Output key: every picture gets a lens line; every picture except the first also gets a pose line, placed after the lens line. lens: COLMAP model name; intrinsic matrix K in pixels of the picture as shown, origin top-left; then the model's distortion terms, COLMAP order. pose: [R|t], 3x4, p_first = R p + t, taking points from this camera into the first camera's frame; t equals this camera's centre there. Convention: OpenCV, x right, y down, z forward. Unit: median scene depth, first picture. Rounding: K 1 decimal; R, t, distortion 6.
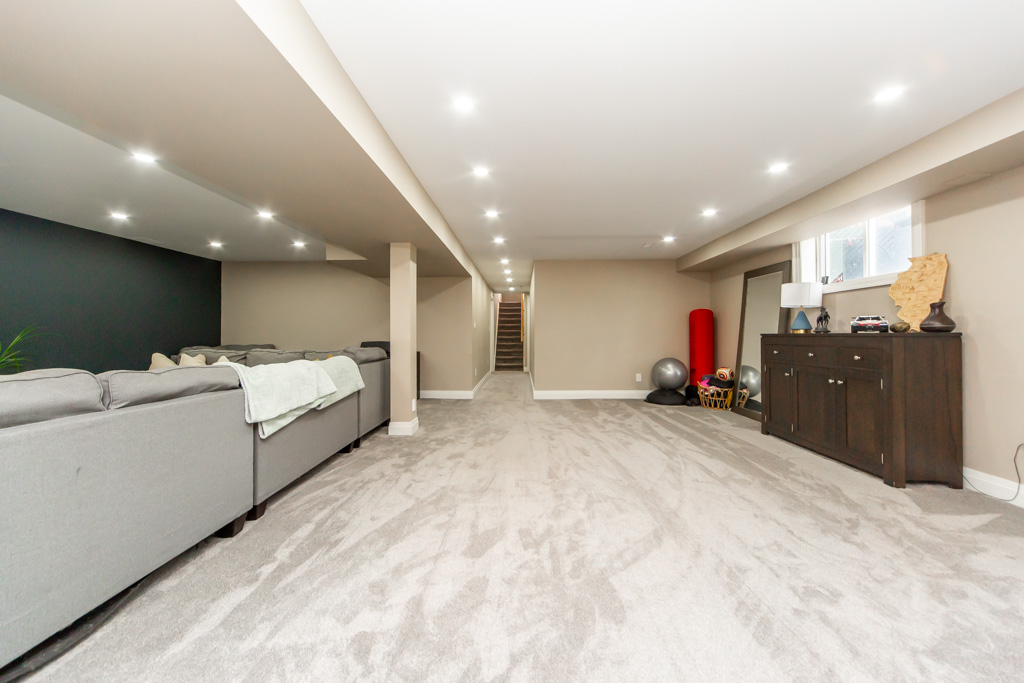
lens RADIAL K [[372.1, 0, 511.3], [0, 372.1, 328.4], [0, 0, 1]] dist [0.001491, 0.000141]
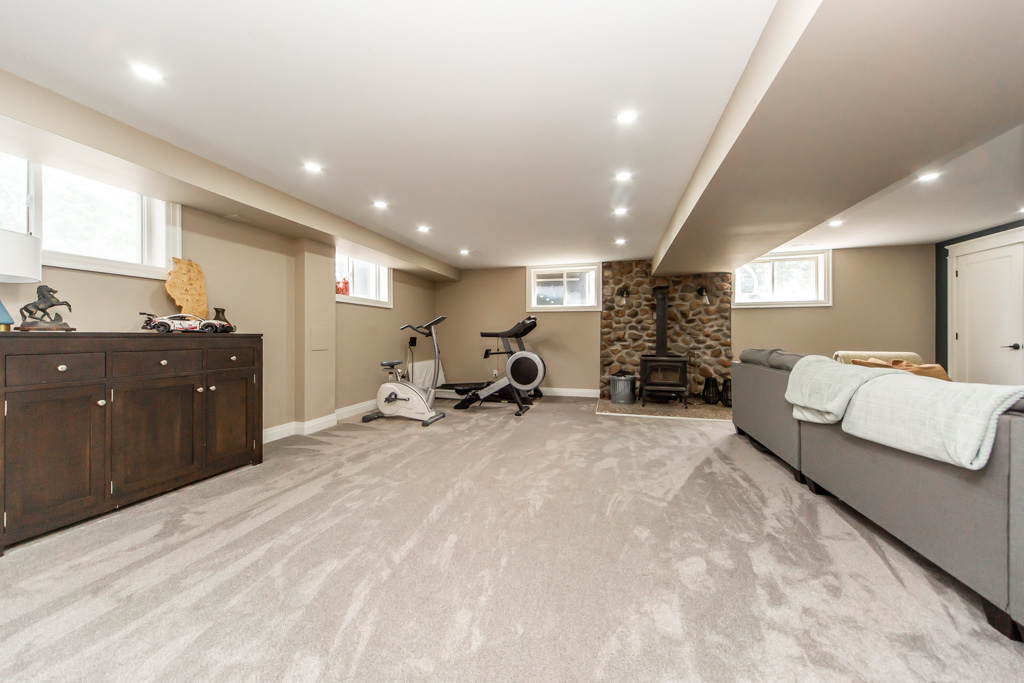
lens RADIAL K [[357.3, 0, 512.2], [0, 357.3, 345.0], [0, 0, 1]] dist [0.001899, 0.000059]
pose [[-0.973595, -0.003732, 0.228253, -0.017943], [-0.003019, 0.999989, 0.003473, 0.037661], [-0.228263, 0.002692, -0.973596, 1.747970]]
